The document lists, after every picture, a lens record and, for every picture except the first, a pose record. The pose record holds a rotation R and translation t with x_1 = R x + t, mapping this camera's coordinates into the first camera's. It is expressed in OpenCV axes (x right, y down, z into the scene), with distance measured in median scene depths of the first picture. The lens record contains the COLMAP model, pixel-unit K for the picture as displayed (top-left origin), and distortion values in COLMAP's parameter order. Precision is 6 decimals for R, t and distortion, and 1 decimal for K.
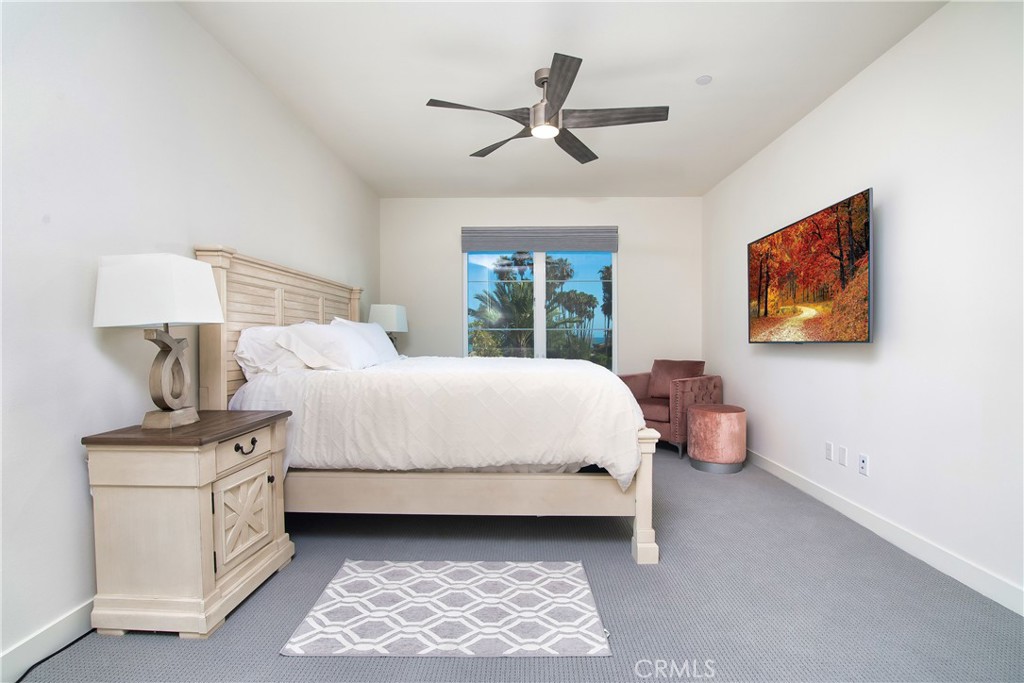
lens RADIAL K [[478.0, 0, 509.2], [0, 478.0, 341.5], [0, 0, 1]] dist [-0.012959, 0.000206]
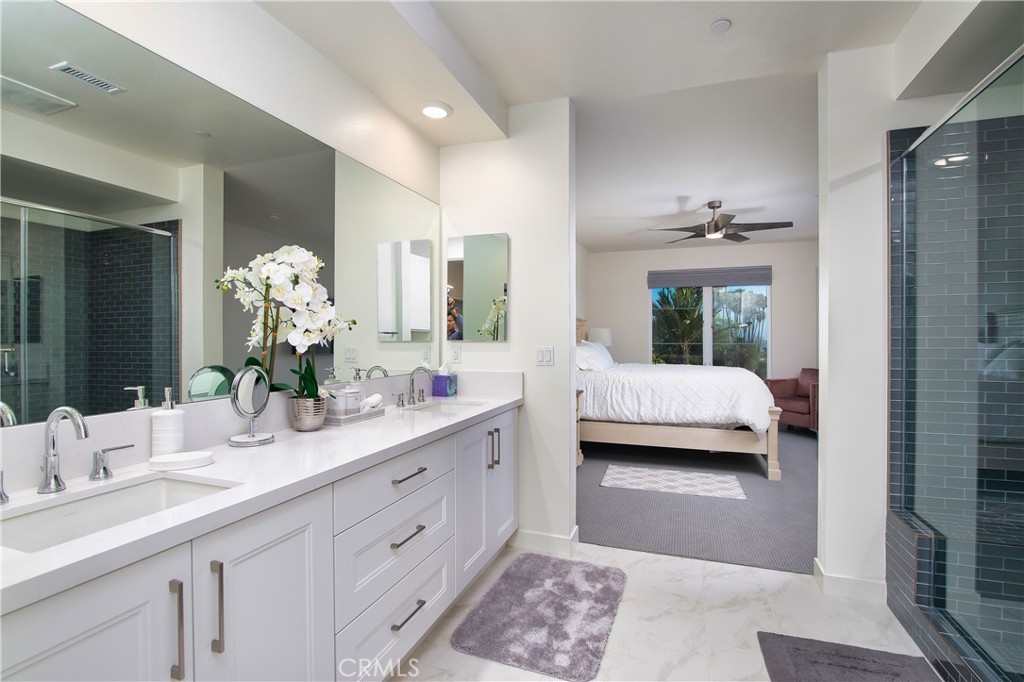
lens RADIAL K [[478.0, 0, 510.5], [0, 478.0, 342.3], [0, 0, 1]] dist [-0.012959, 0.000206]
pose [[0.950841, 0.003424, -0.309662, -0.111206], [-0.005048, 0.999977, -0.004443, -0.050739], [0.309640, 0.005787, 0.950836, -1.044882]]
